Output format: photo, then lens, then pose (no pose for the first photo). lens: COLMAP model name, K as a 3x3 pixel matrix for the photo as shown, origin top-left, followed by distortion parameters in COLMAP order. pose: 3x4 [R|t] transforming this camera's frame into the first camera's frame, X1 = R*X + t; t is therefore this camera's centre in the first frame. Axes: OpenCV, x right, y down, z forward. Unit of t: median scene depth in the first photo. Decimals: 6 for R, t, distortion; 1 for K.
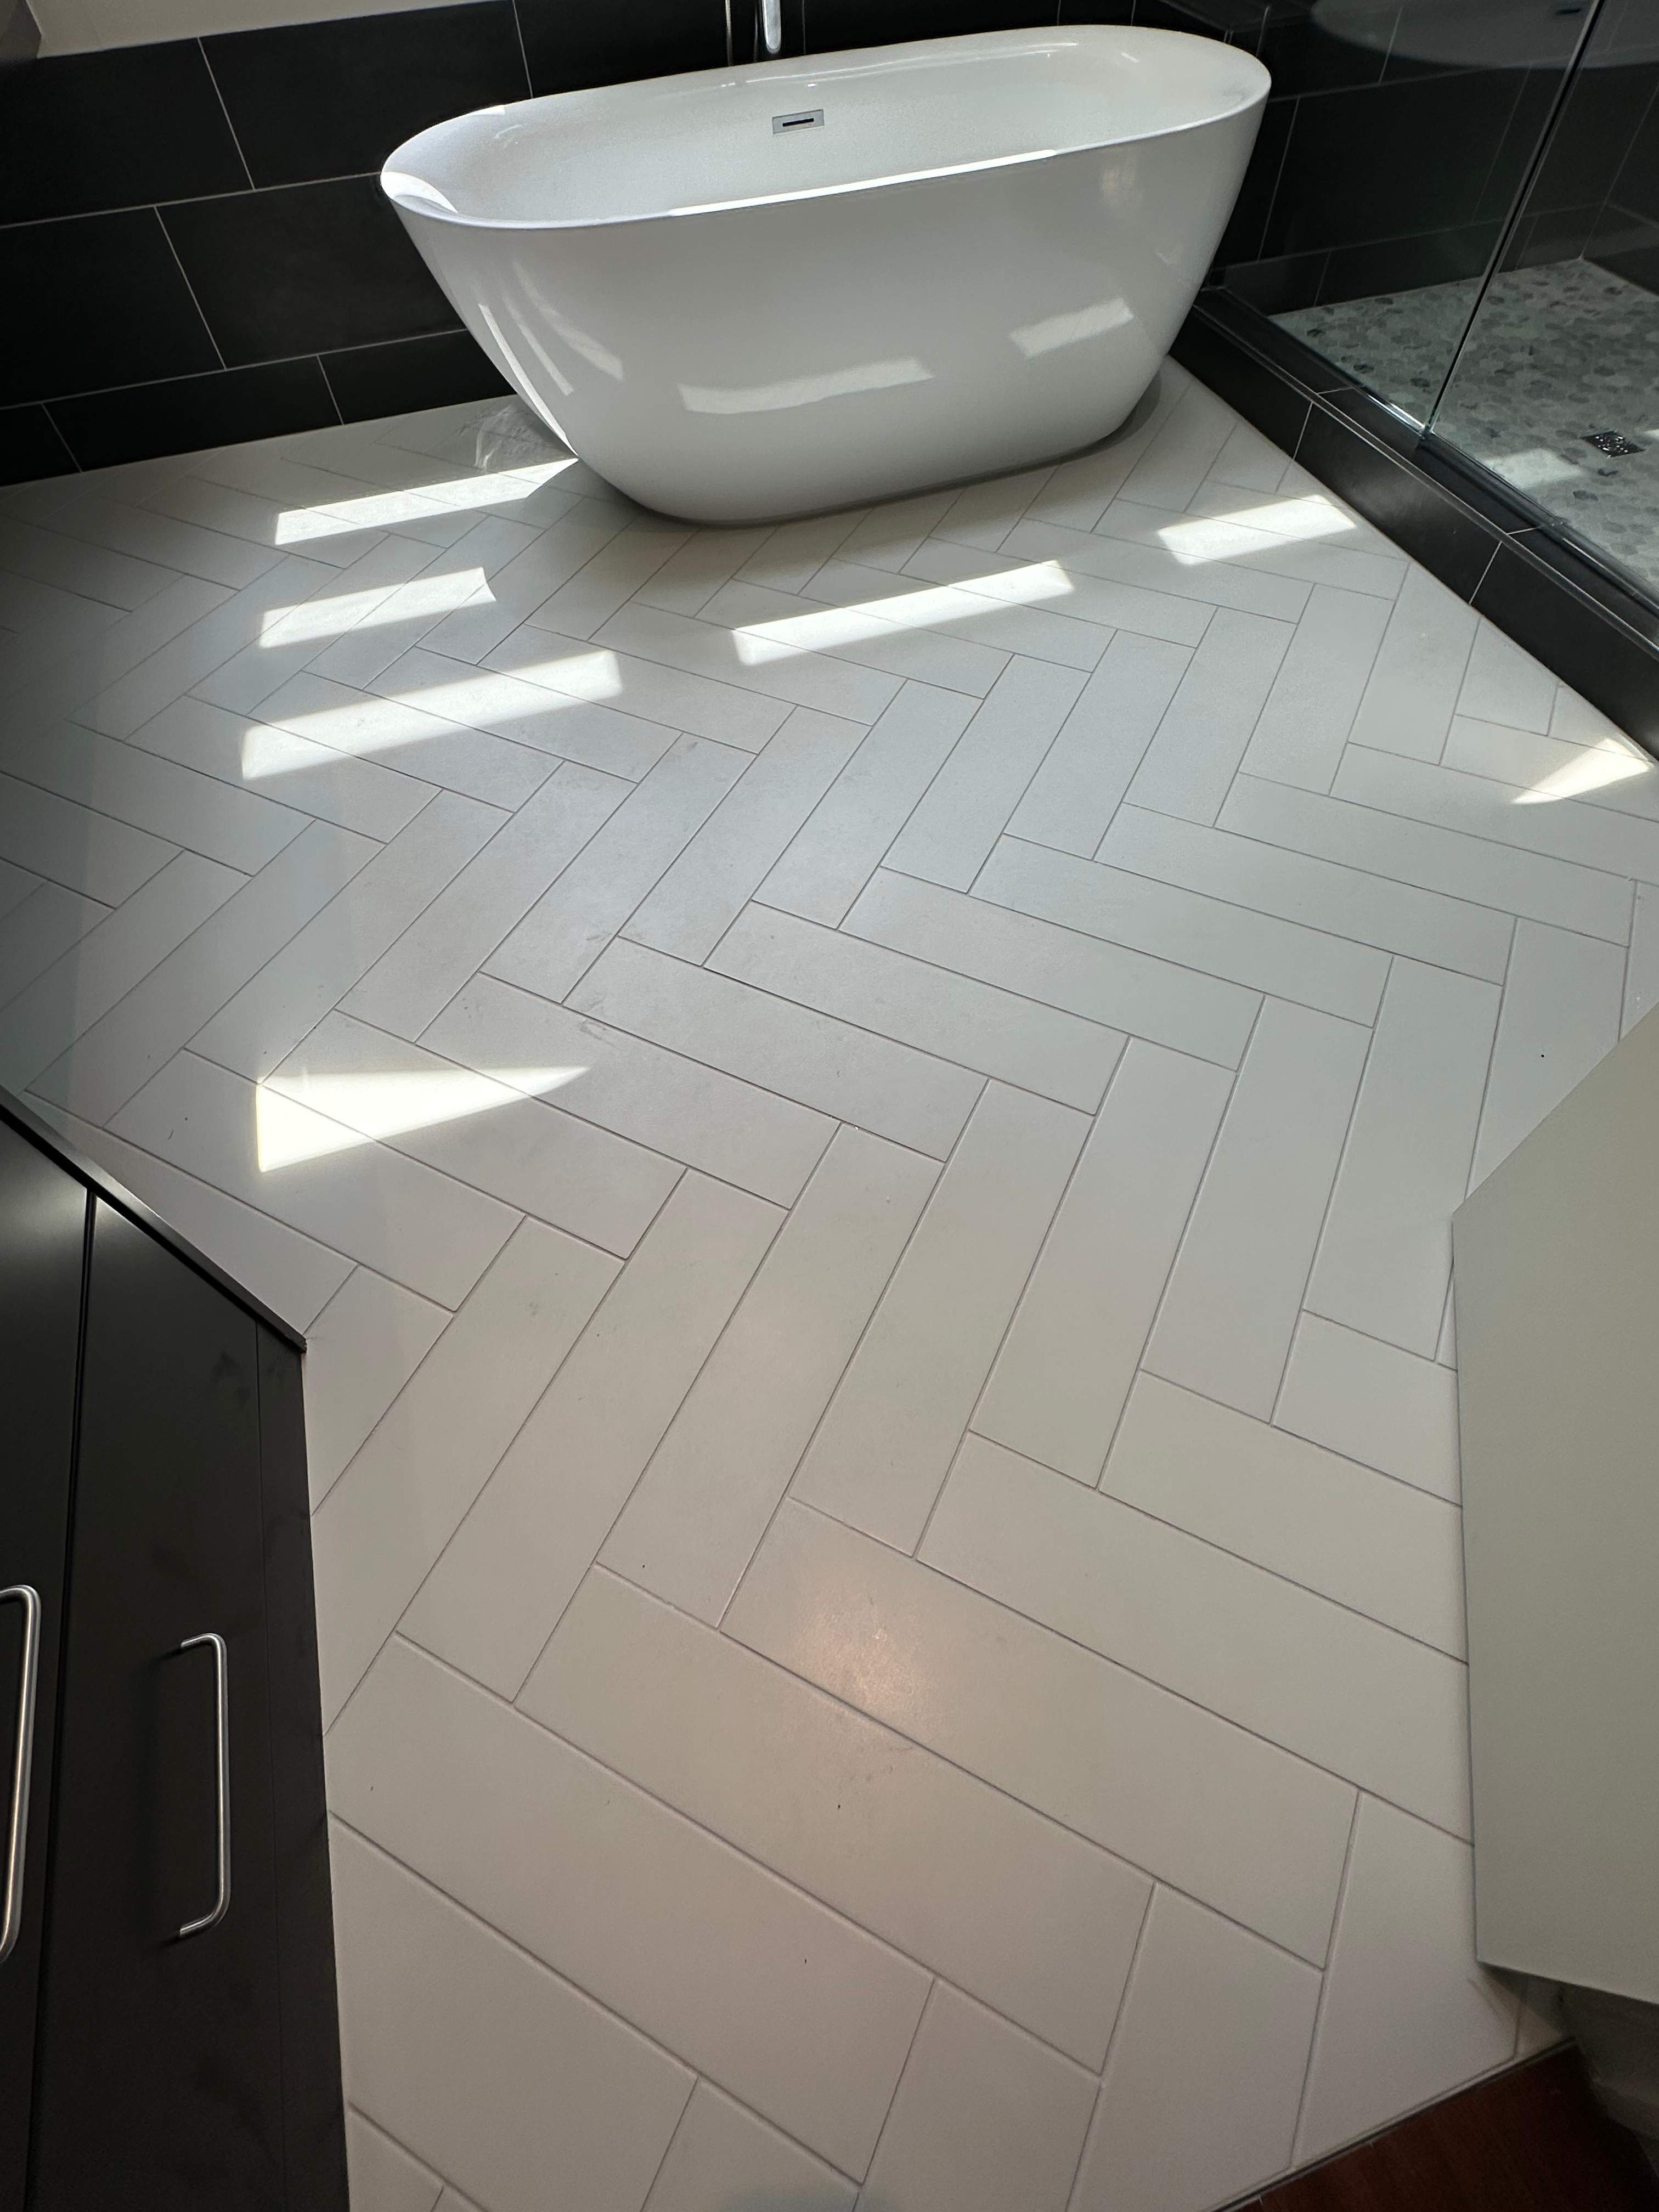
lens RADIAL K [[1080.9, 0, 814.2], [0, 1080.9, 1100.0], [0, 0, 1]] dist [-0.004160, -0.000921]
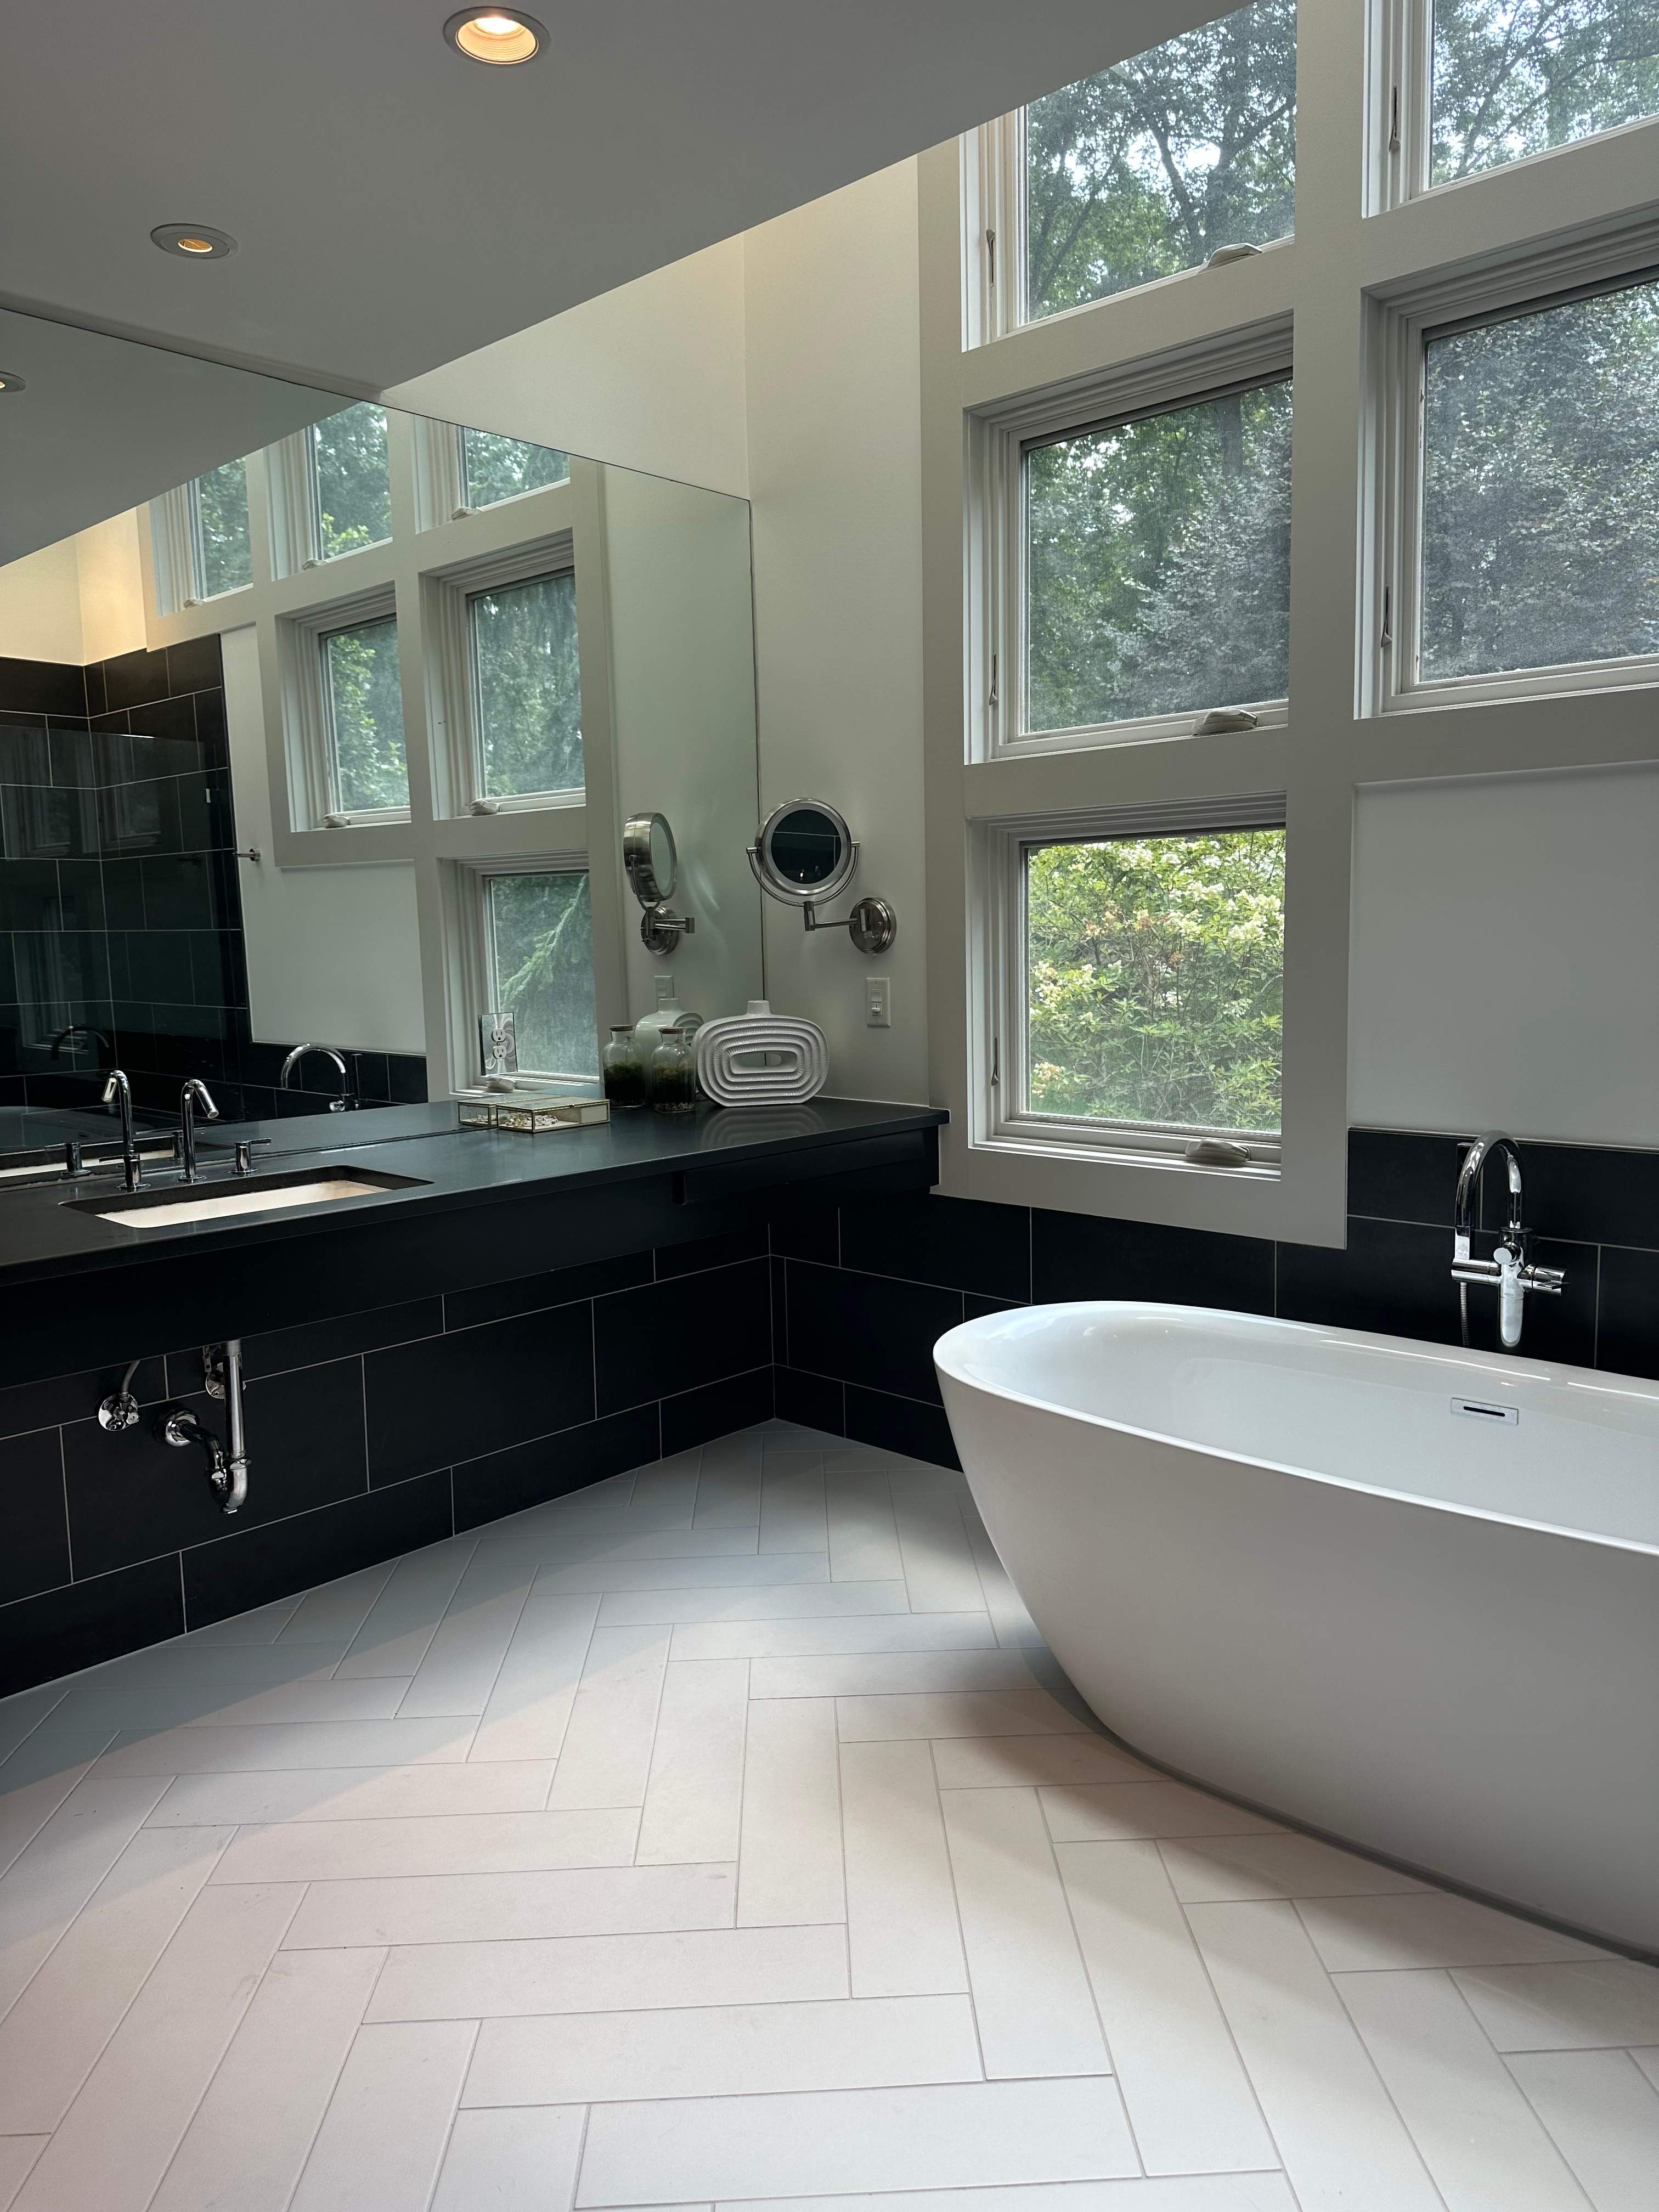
lens RADIAL K [[1558.4, 0, 839.0], [0, 1558.4, 1100.2], [0, 0, 1]] dist [0.053550, -0.062897]
pose [[0.476177, 0.128214, -0.869952, 0.685021], [-0.716916, 0.629484, -0.299638, -0.309140], [0.509203, 0.766363, 0.391664, 0.087058]]
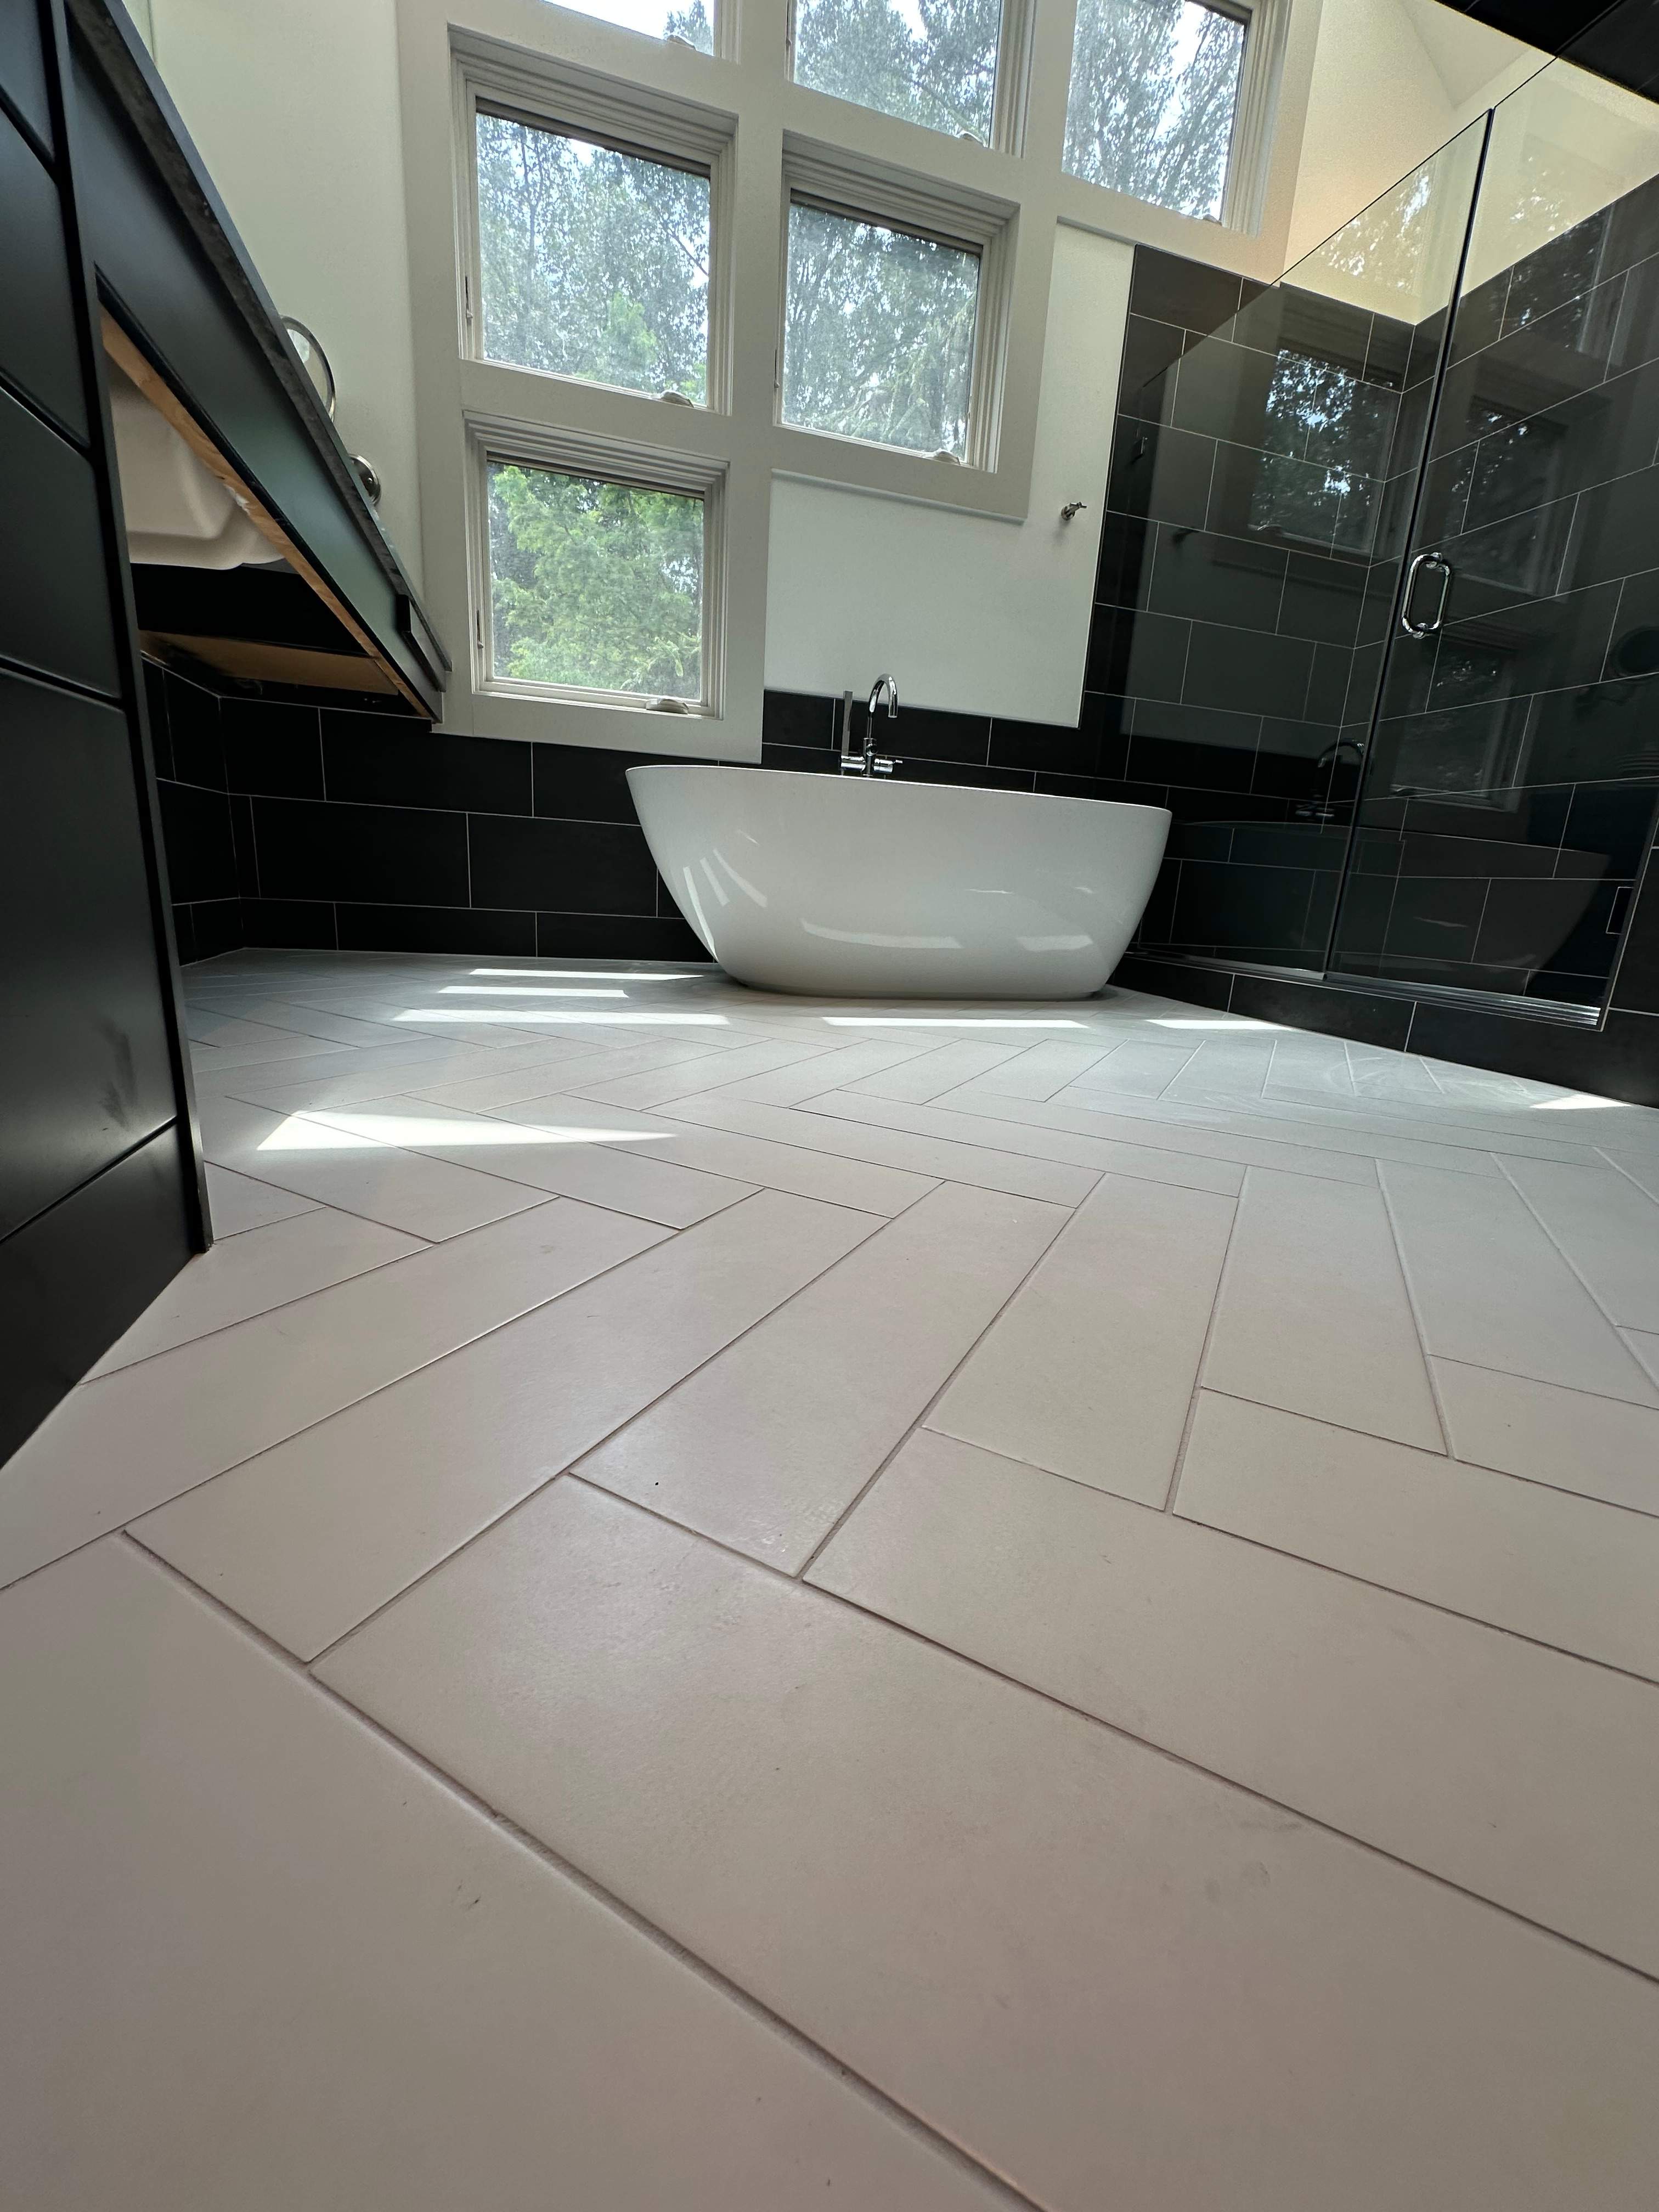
lens RADIAL K [[883.4, 0, 827.1], [0, 883.4, 1109.3], [0, 0, 1]] dist [-0.005661, 0.001393]
pose [[0.995611, 0.093461, -0.004951, -0.041762], [-0.073326, 0.746061, -0.661828, 0.266052], [-0.058162, 0.659286, 0.749639, 0.257725]]
